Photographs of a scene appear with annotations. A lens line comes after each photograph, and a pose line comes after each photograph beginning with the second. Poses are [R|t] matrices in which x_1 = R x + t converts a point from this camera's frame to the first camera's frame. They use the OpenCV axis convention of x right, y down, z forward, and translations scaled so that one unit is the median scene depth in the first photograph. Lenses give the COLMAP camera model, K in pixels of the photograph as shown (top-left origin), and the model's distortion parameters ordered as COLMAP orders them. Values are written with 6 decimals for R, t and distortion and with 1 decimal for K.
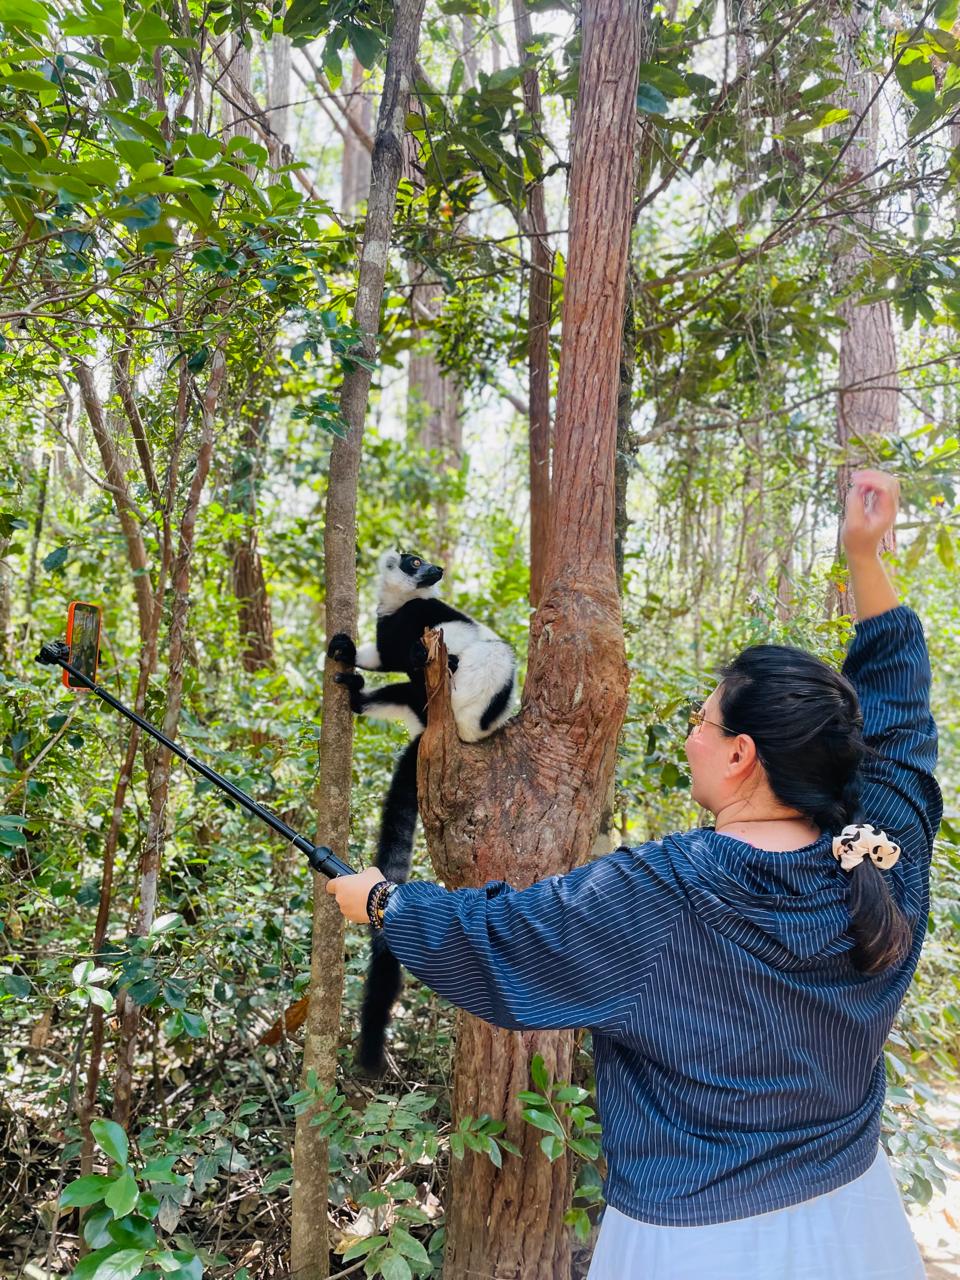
lens RADIAL K [[1169.2, 0, 480.0], [0, 1169.2, 640.0], [0, 0, 1]] dist [0.078196, -0.005489]
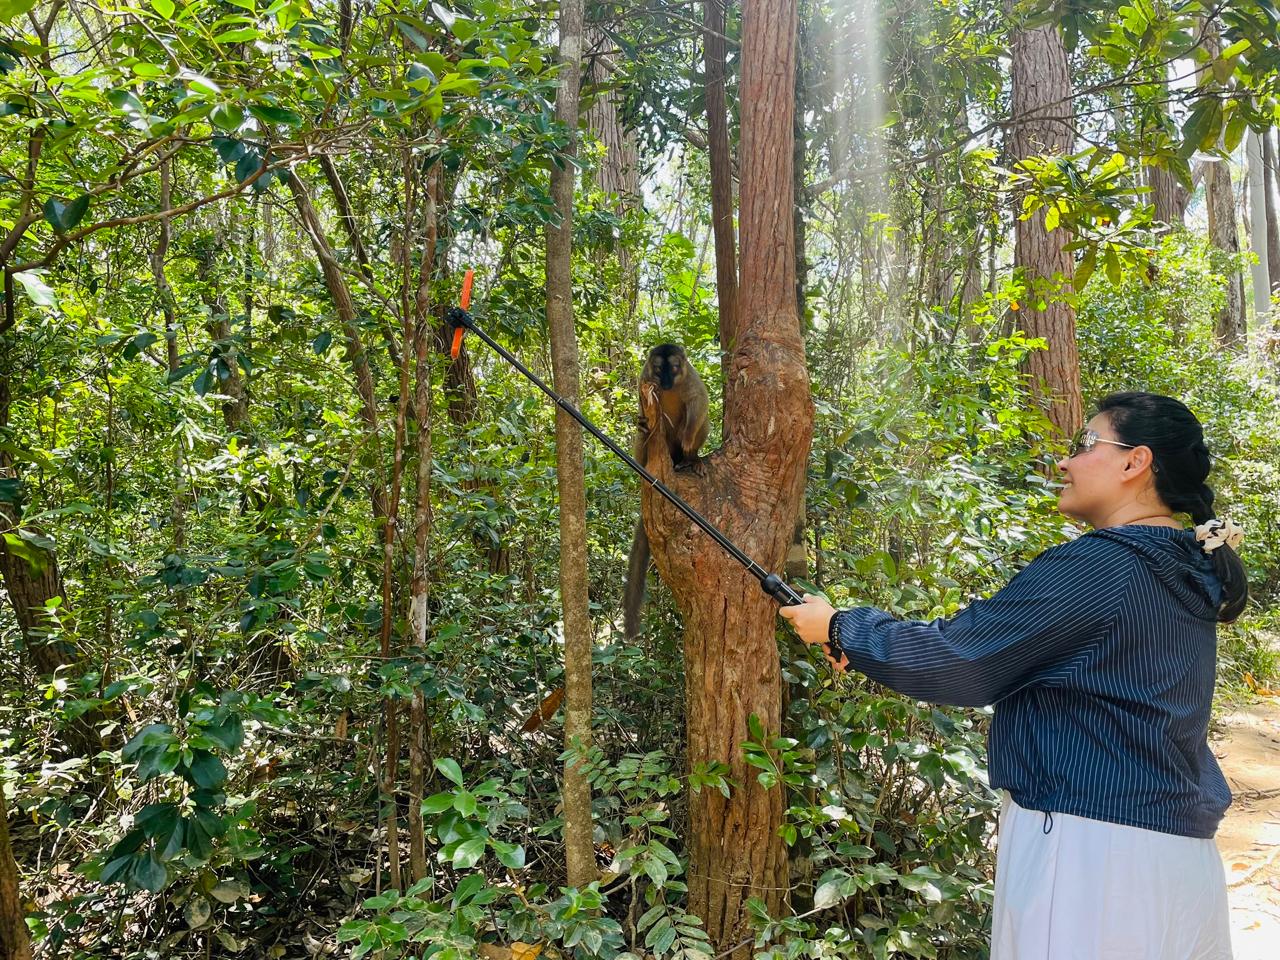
lens RADIAL K [[1169.2, 0, 640.0], [0, 1169.2, 480.0], [0, 0, 1]] dist [0.078196, -0.005489]
pose [[0.997993, -0.057455, -0.026631, -0.017724], [0.059553, 0.994500, 0.086162, -0.009192], [0.021534, -0.087575, 0.995925, -0.167211]]
